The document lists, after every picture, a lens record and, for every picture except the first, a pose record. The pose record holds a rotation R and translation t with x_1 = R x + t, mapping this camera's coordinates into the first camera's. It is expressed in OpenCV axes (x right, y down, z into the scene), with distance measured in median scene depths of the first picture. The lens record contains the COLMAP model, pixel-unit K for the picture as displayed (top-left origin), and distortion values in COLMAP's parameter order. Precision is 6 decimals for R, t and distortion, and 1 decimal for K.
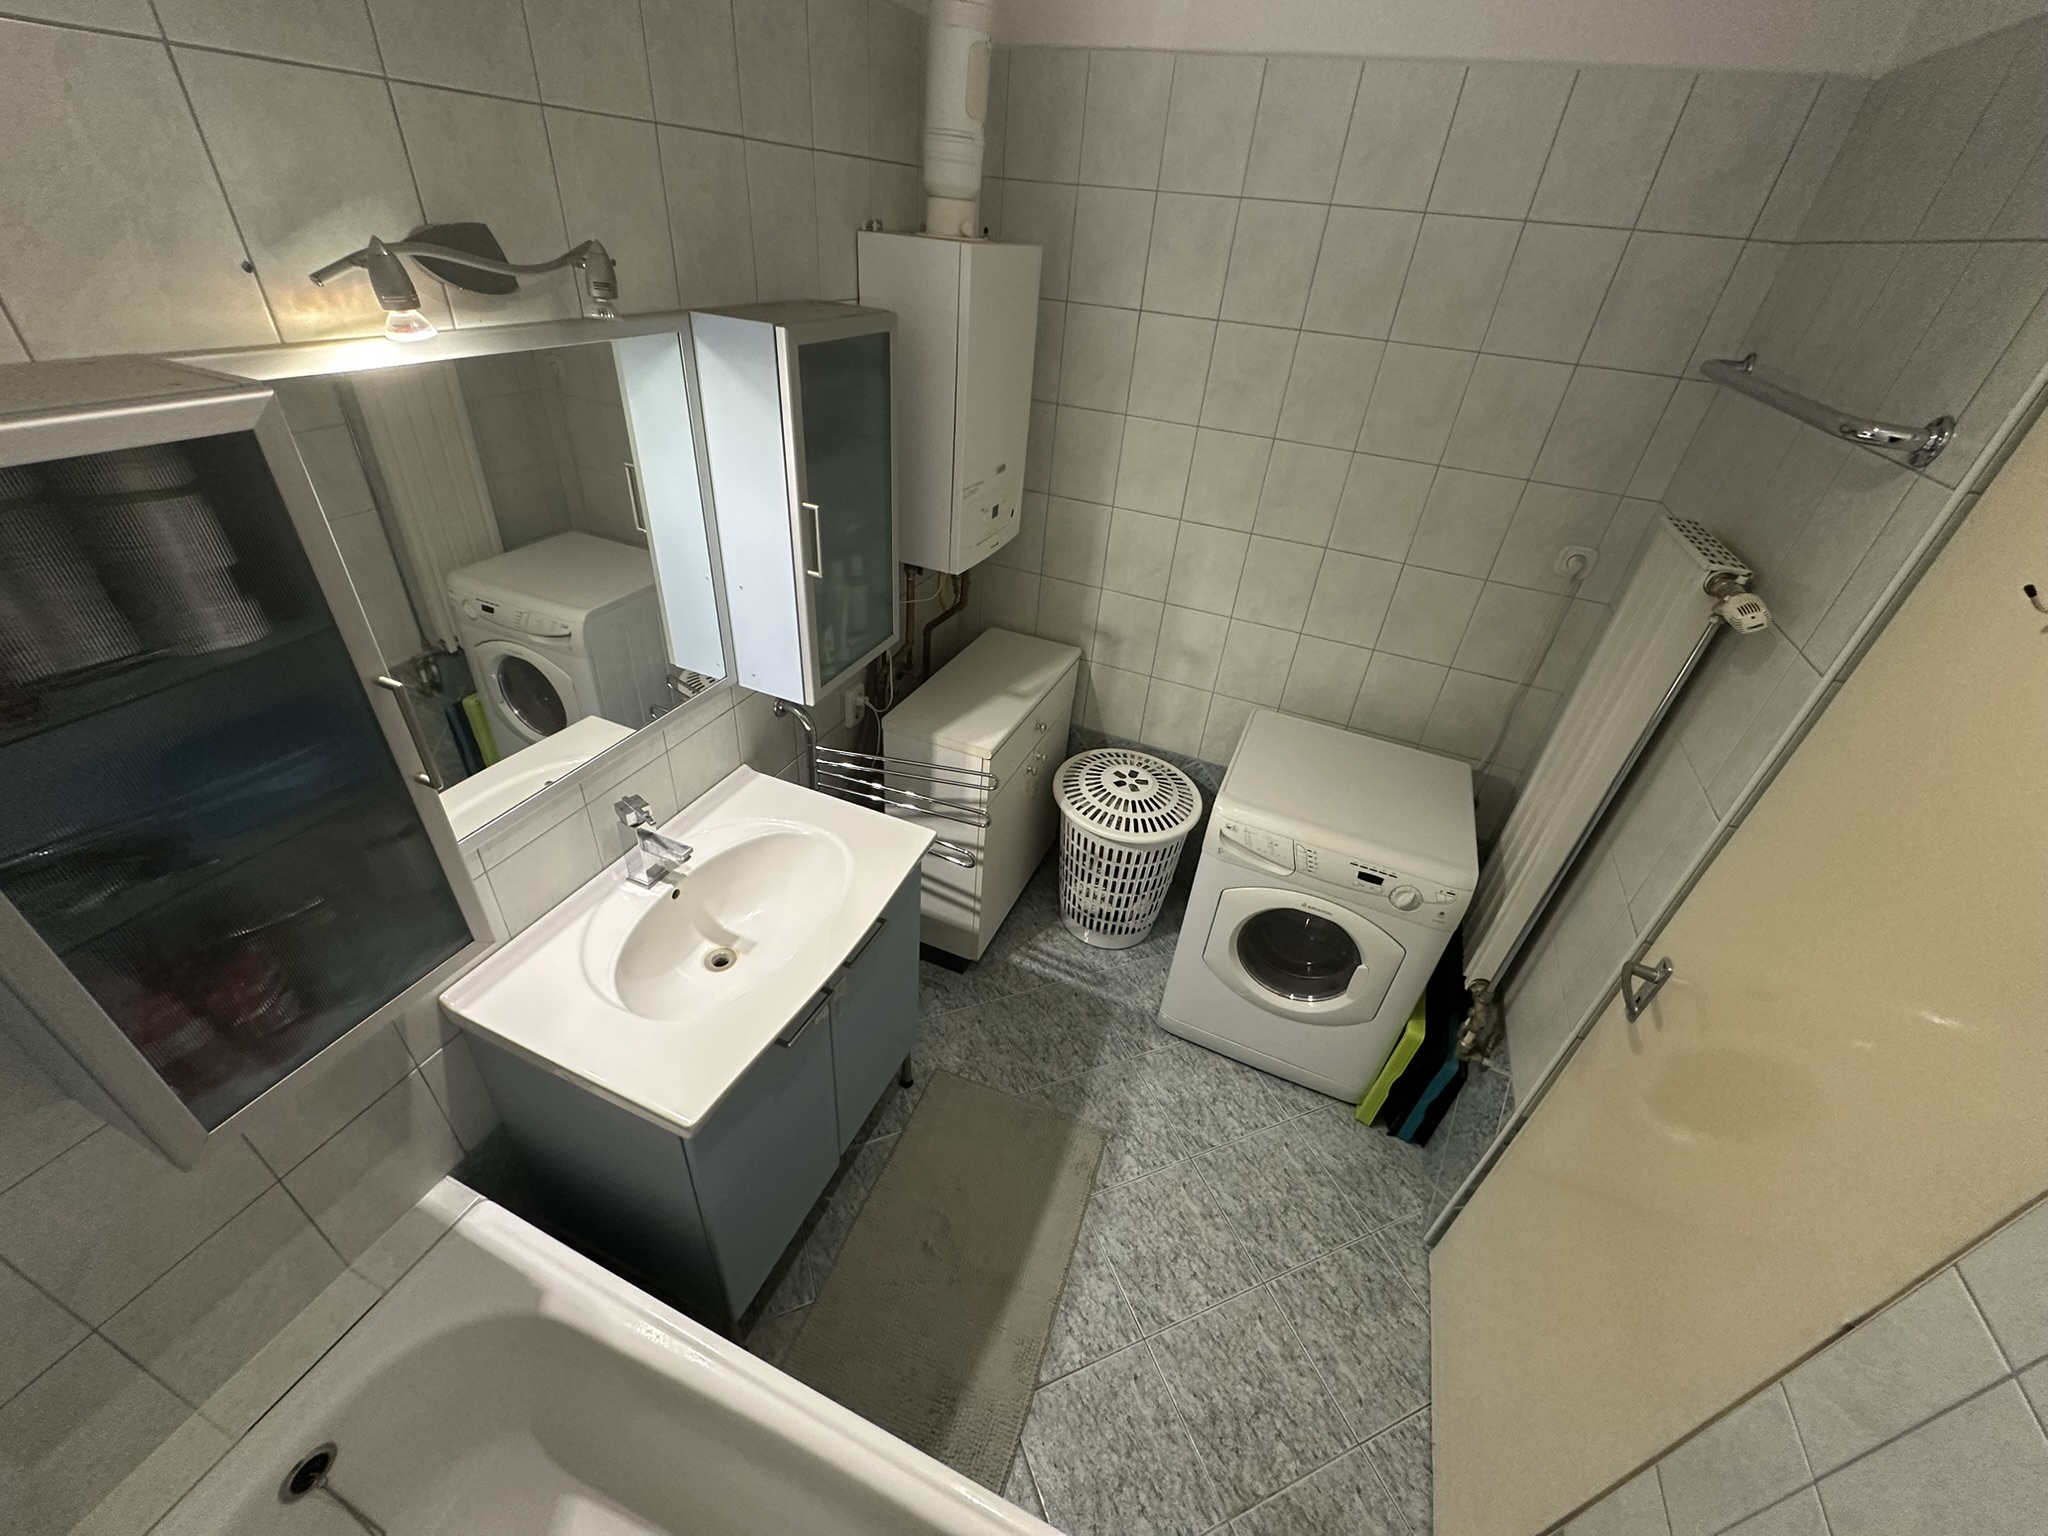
lens RADIAL K [[816.4, 0, 1020.6], [0, 816.4, 766.4], [0, 0, 1]] dist [0.001353, 0.000249]
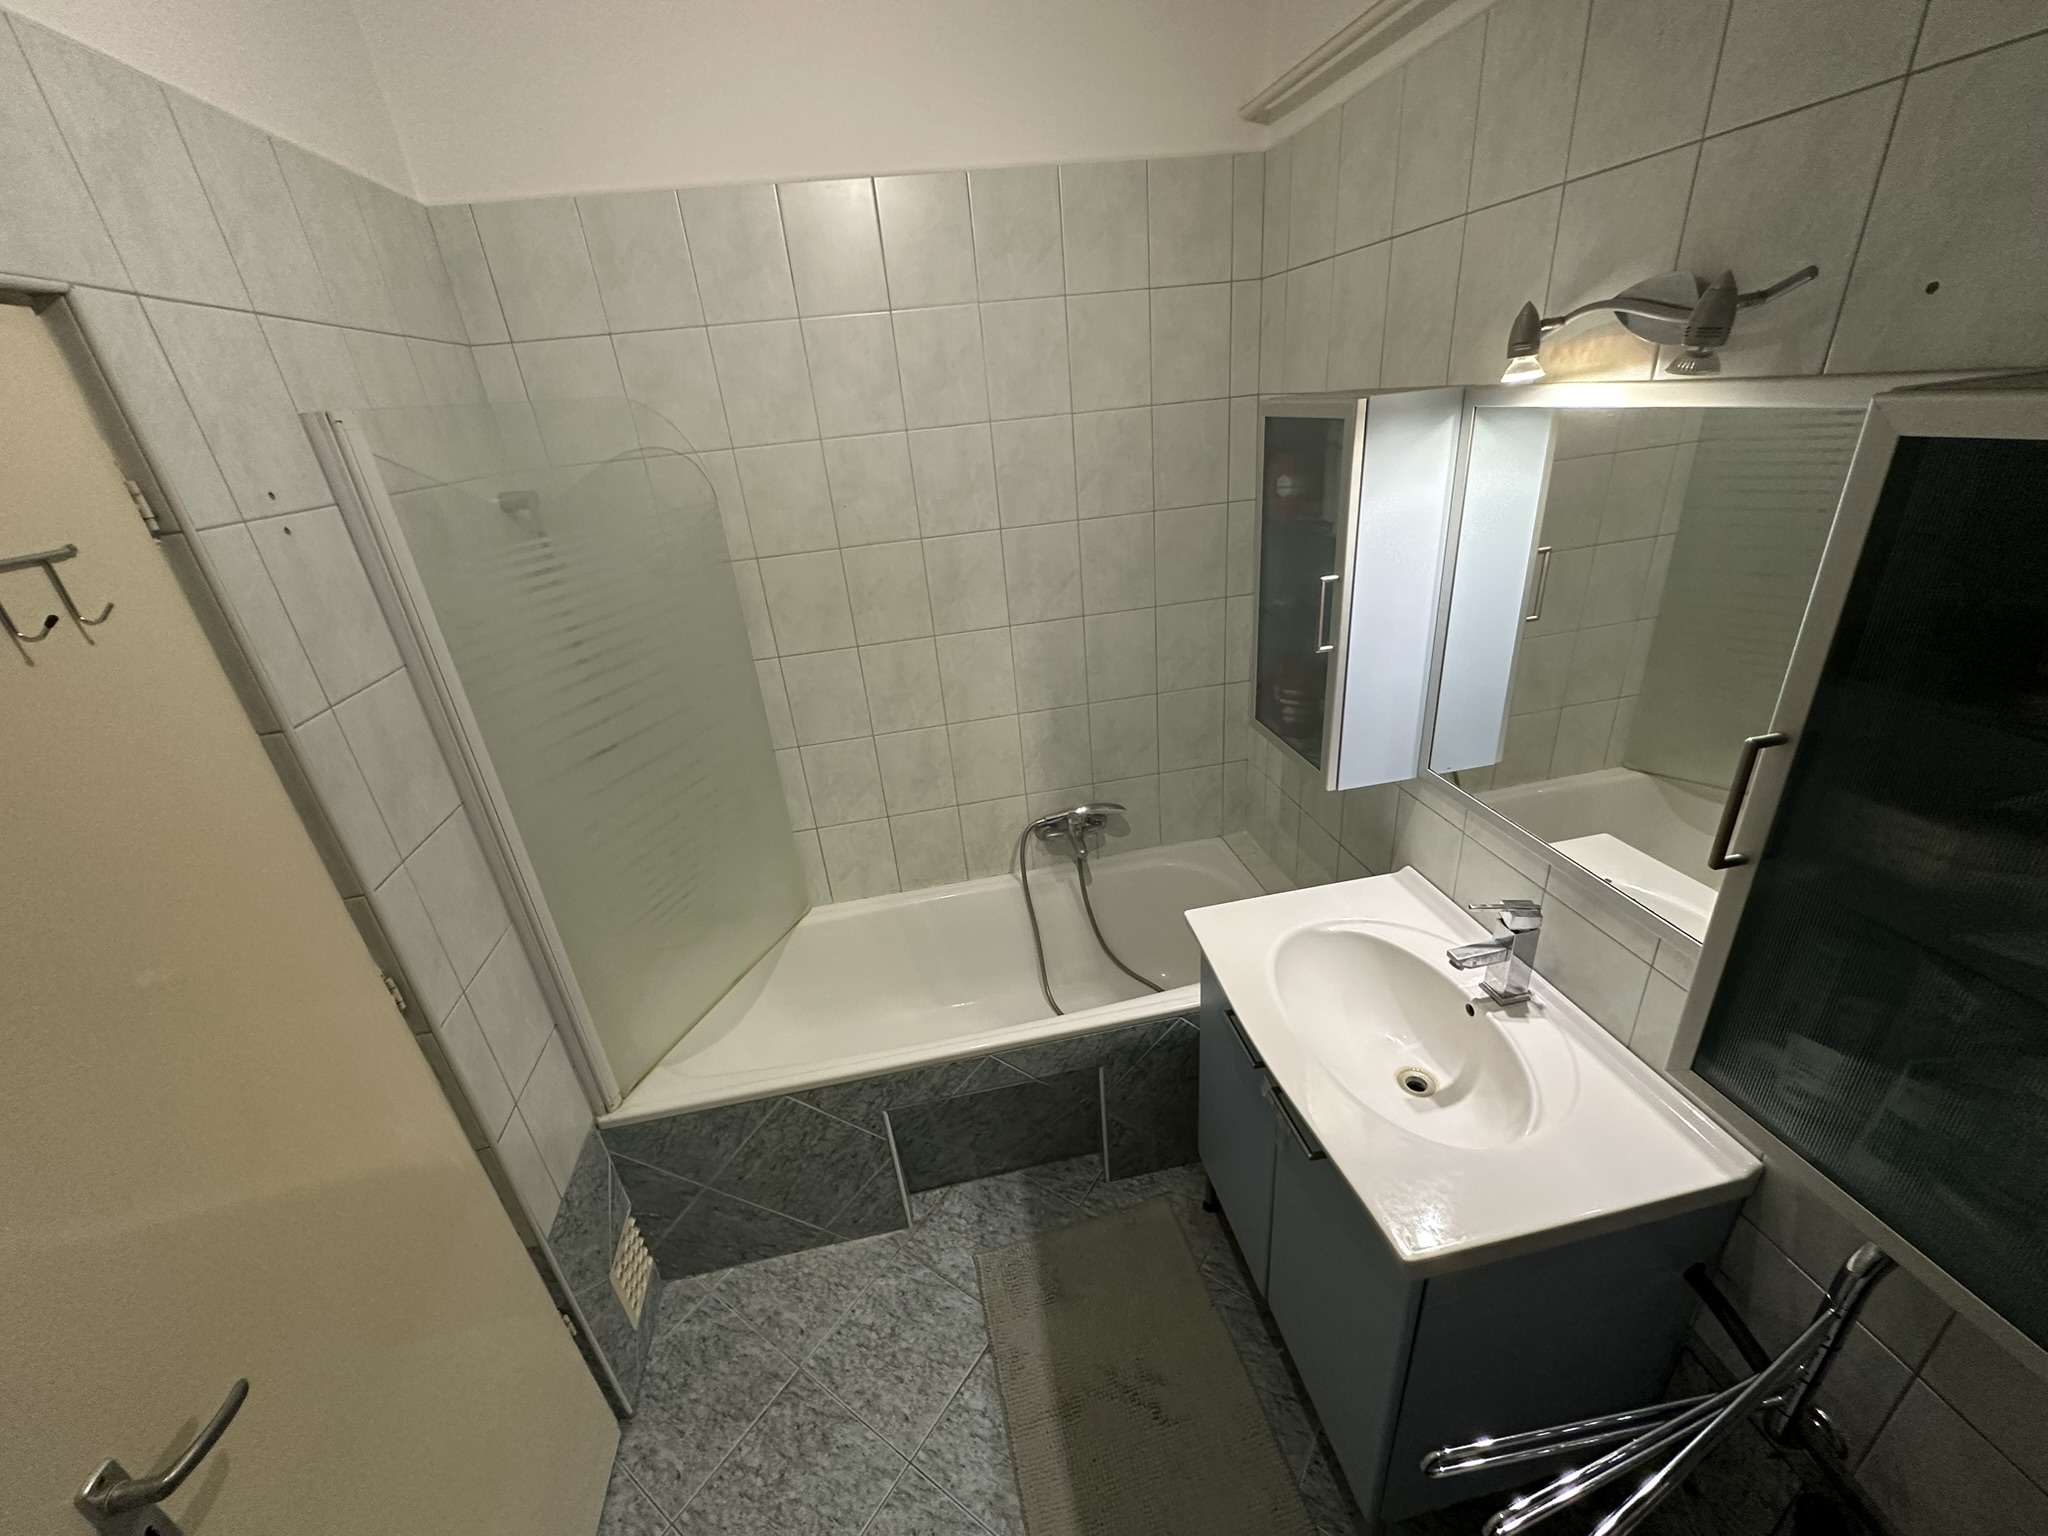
lens RADIAL K [[816.4, 0, 1021.1], [0, 816.4, 768.1], [0, 0, 1]] dist [0.001353, 0.000249]
pose [[-0.841381, 0.226387, -0.490742, 0.329619], [-0.284052, 0.587258, 0.757920, -0.485322], [0.459775, 0.777095, -0.429802, 0.881543]]
